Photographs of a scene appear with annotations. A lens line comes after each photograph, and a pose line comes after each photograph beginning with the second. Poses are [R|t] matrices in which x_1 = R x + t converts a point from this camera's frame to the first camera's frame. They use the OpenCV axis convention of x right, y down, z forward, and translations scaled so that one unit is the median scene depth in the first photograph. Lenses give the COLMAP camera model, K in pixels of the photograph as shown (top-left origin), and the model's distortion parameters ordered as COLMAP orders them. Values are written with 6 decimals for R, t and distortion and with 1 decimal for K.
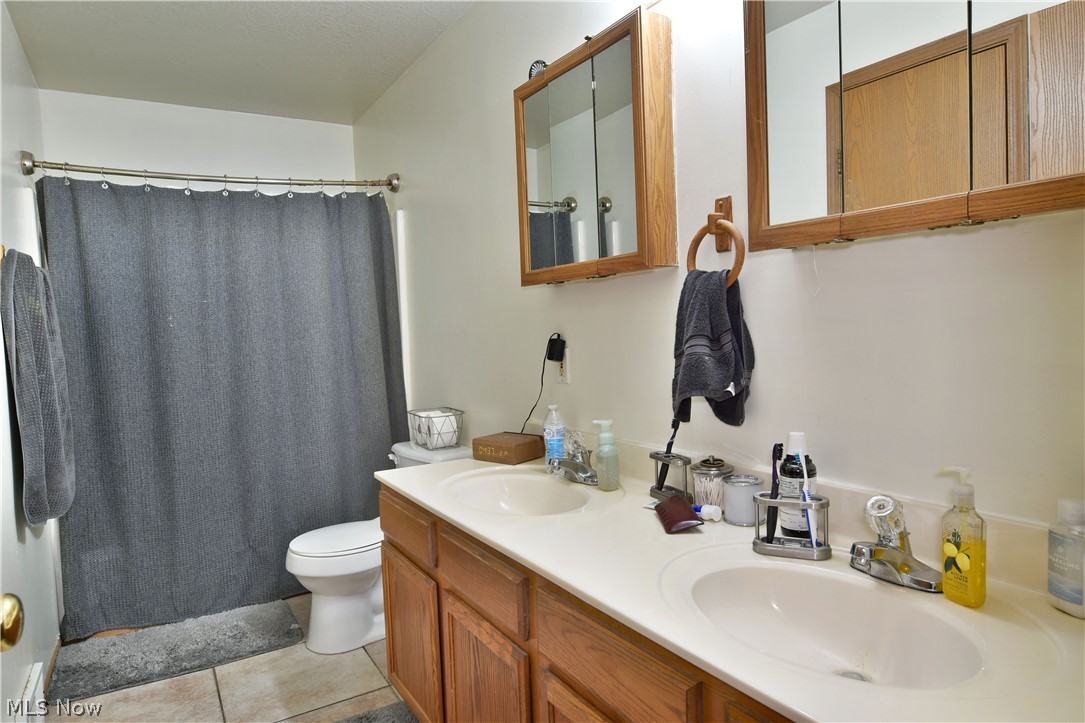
lens RADIAL K [[698.2, 0, 569.0], [0, 698.2, 365.3], [0, 0, 1]] dist [-0.029578, -0.000946]
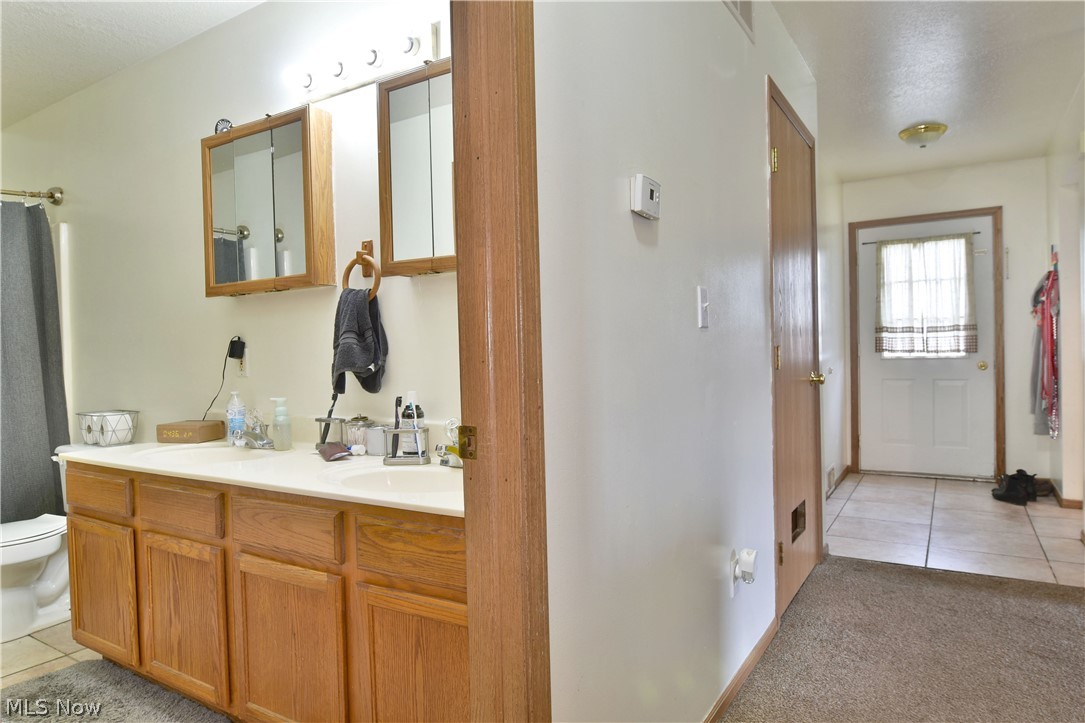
lens RADIAL K [[624.9, 0, 539.5], [0, 624.9, 357.9], [0, 0, 1]] dist [-0.000727, -0.002045]
pose [[0.899159, 0.006059, 0.437581, -0.029308], [0.014511, 0.998941, -0.043650, 0.070238], [-0.437382, 0.045598, 0.898119, -0.335942]]
